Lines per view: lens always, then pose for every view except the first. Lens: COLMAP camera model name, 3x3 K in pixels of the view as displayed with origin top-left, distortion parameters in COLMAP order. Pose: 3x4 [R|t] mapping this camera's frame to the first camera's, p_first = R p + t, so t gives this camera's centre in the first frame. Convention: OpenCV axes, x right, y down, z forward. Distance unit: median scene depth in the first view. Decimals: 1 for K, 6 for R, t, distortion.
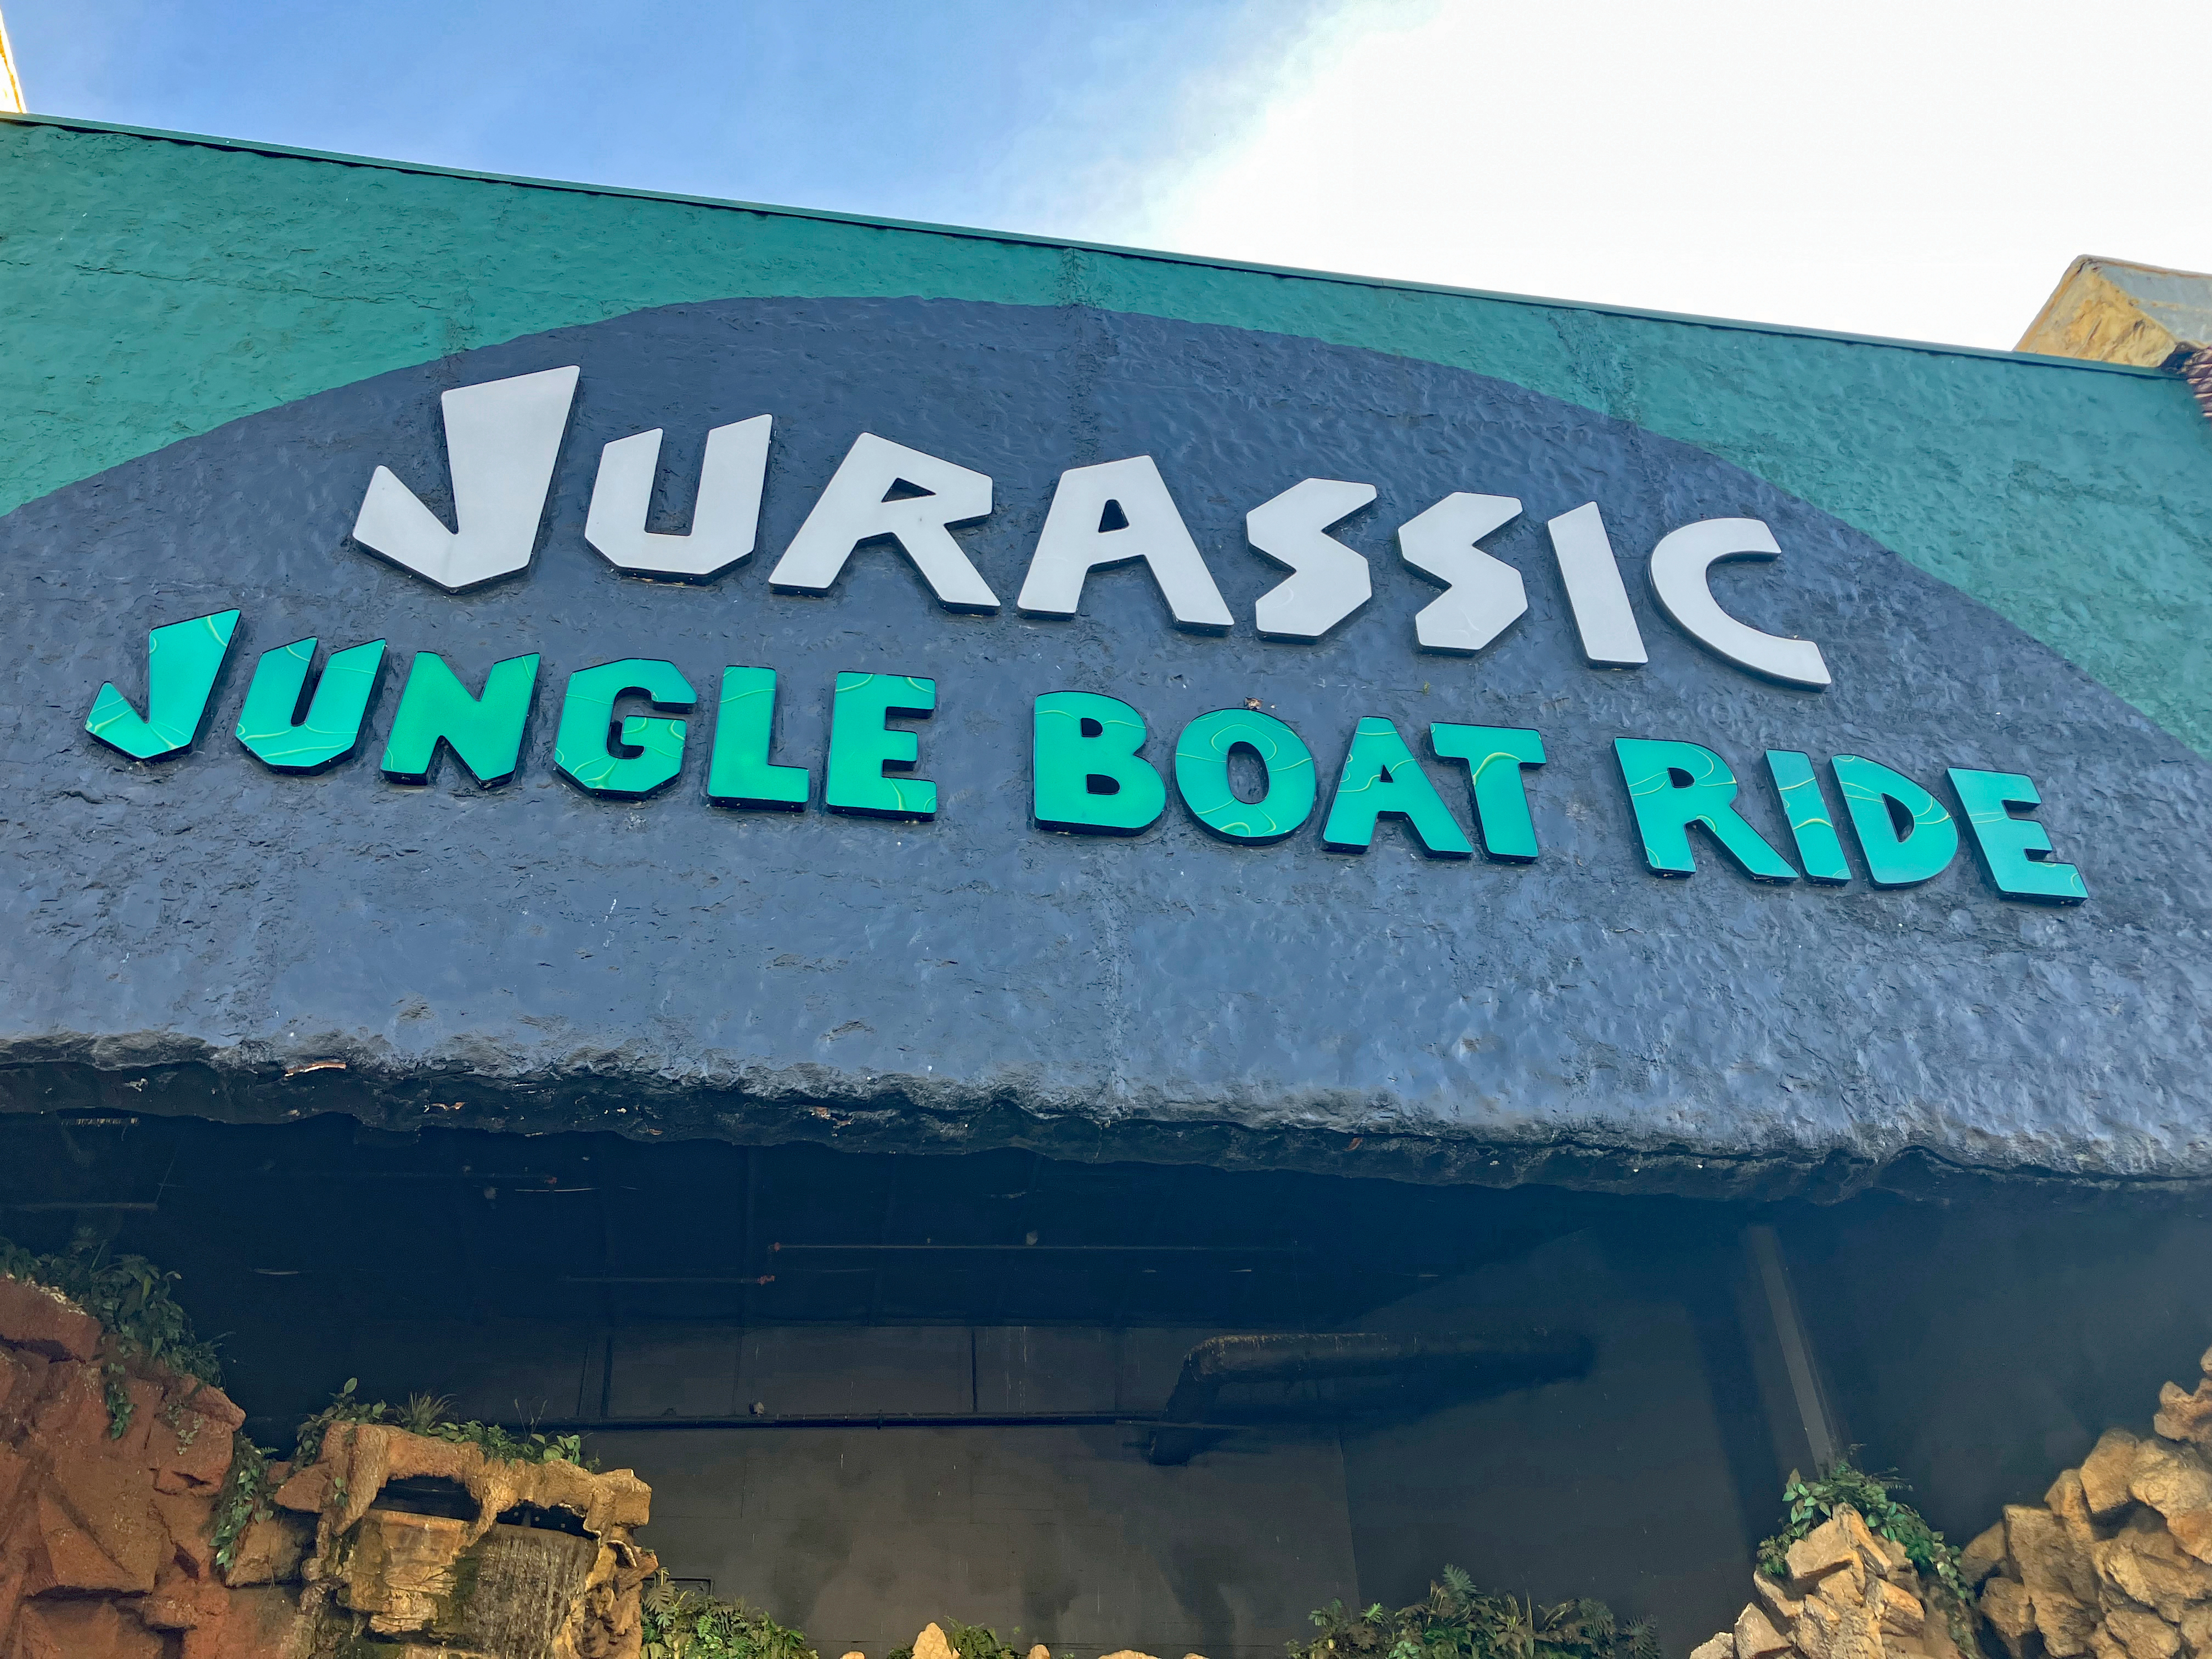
lens RADIAL K [[1804.8, 0, 1106.0], [0, 1804.8, 829.5], [0, 0, 1]] dist [0.002332, 0.001047]
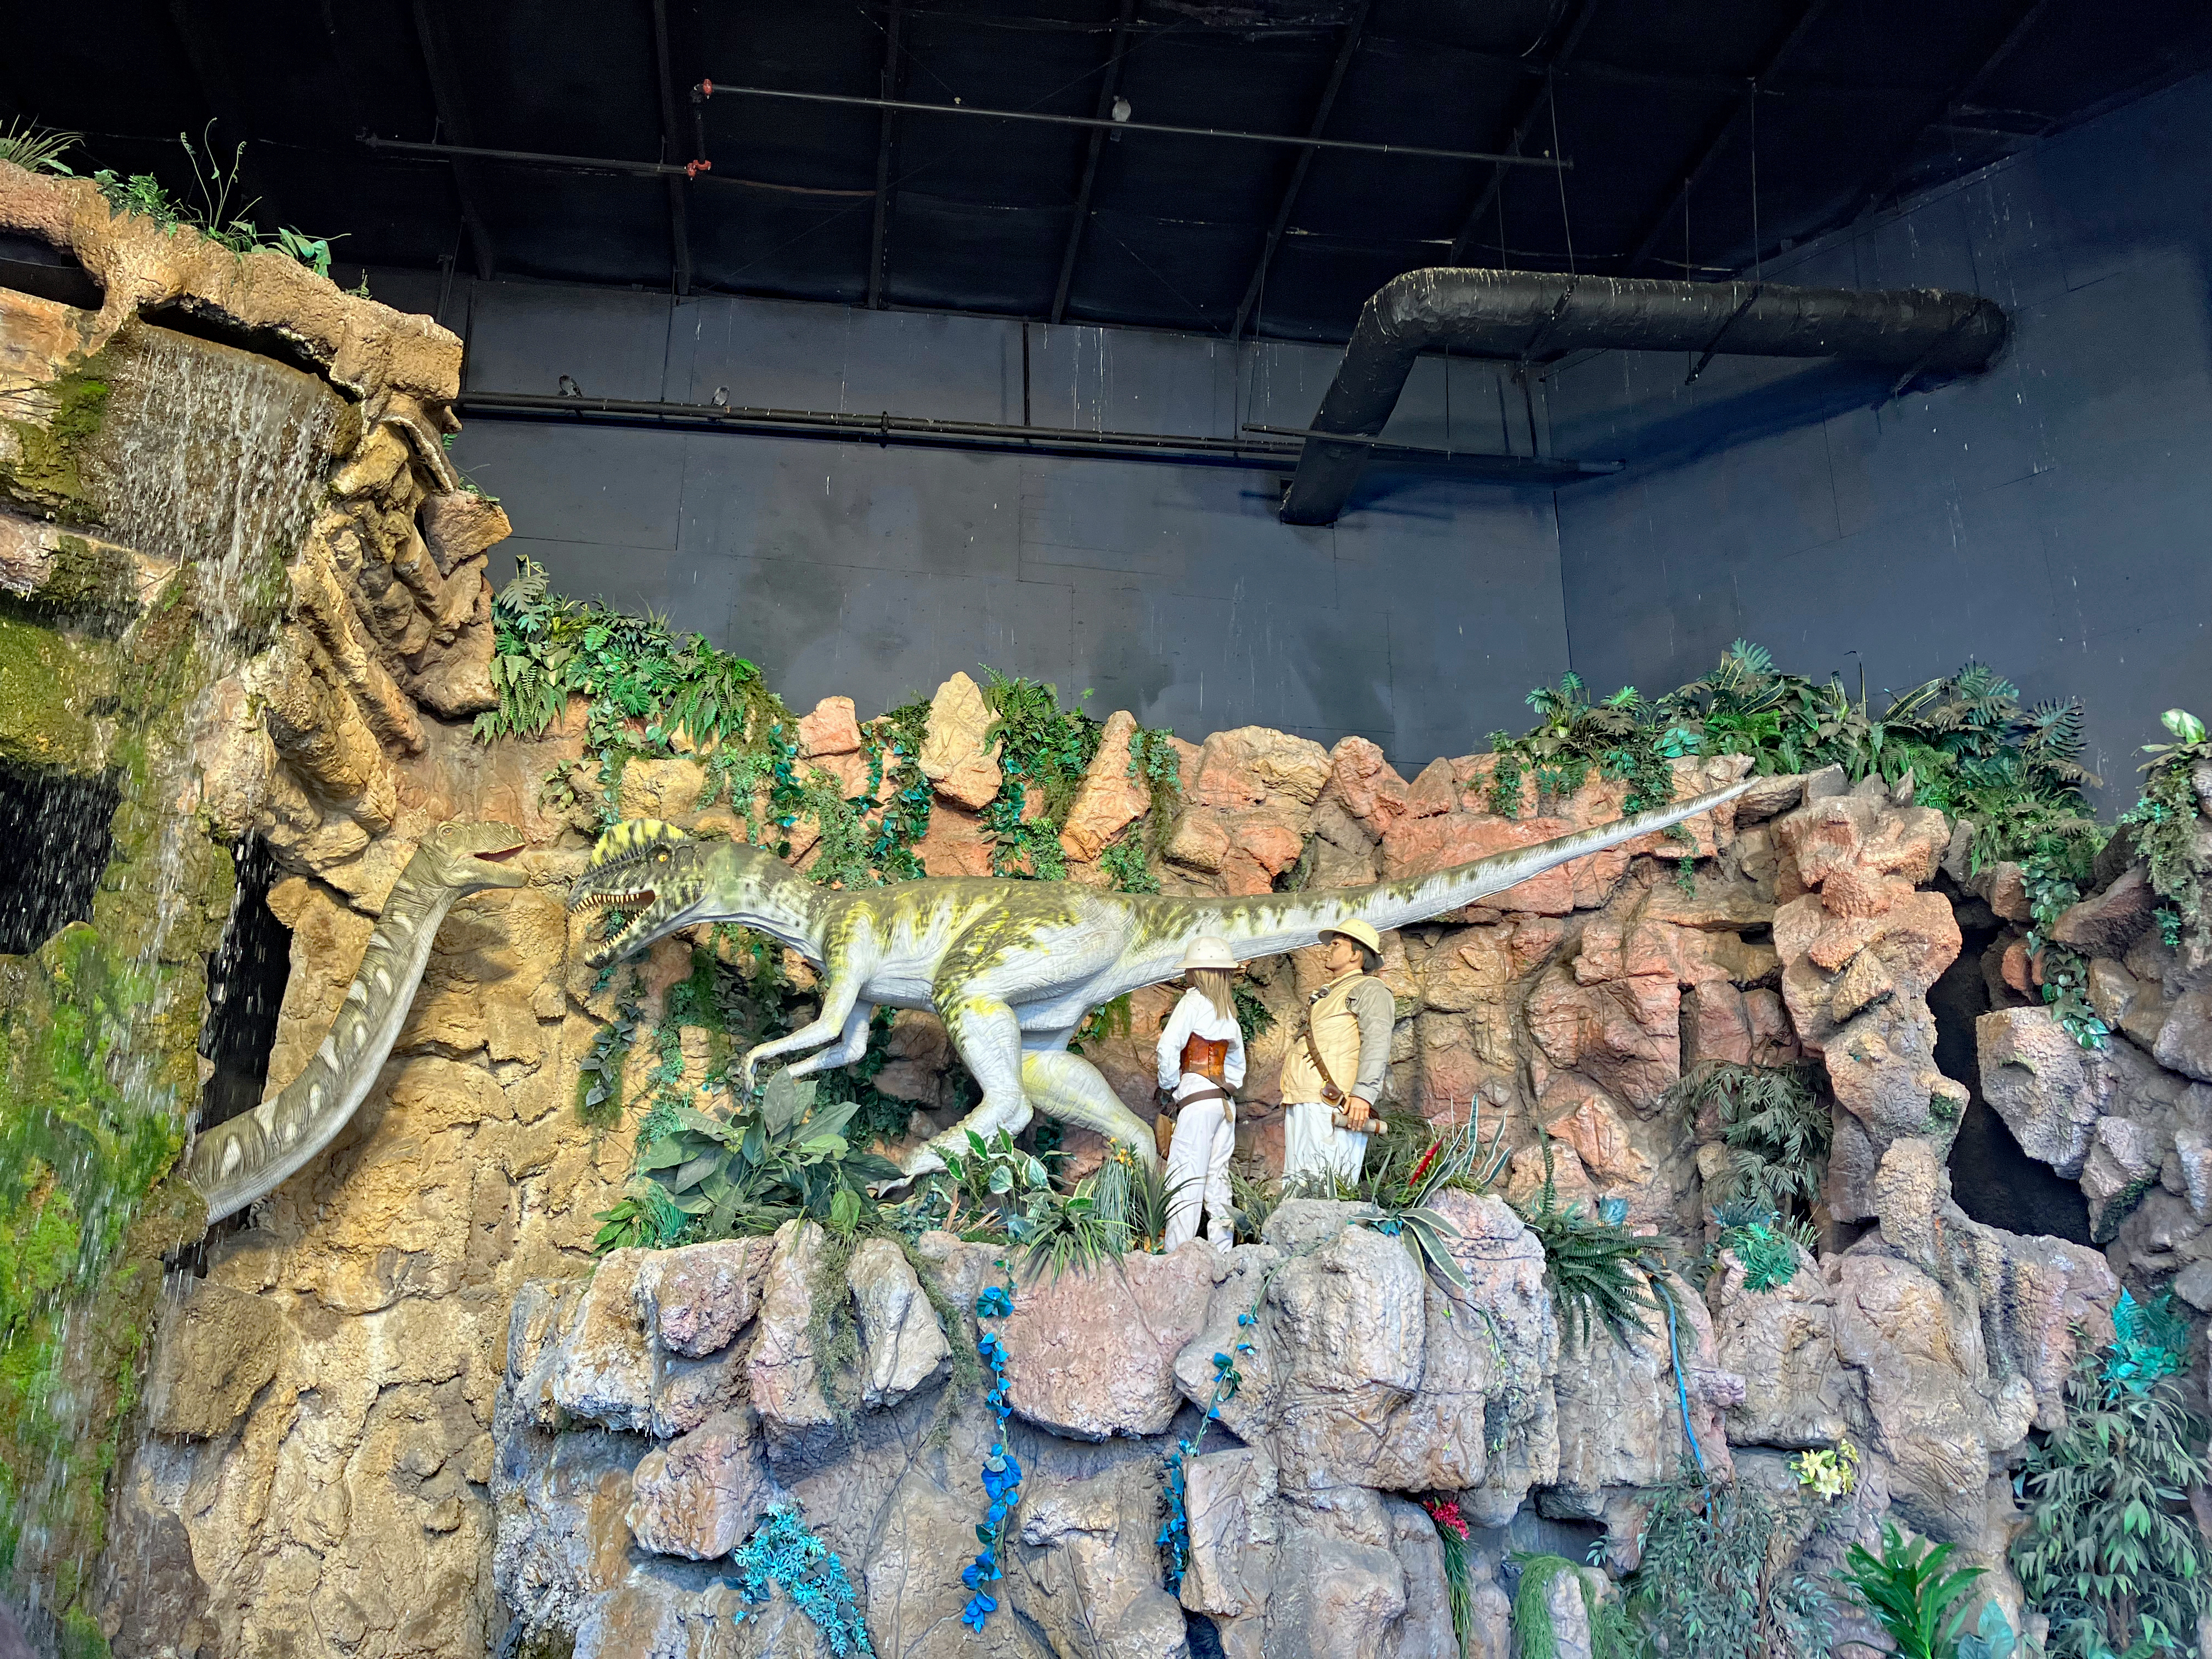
lens RADIAL K [[1783.9, 0, 1145.5], [0, 1783.9, 826.9], [0, 0, 1]] dist [0.026226, -0.003166]
pose [[0.999104, 0.041565, 0.008000, -0.039951], [-0.041950, 0.947182, 0.317941, 0.361761], [0.005638, -0.317992, 0.948077, 0.471612]]
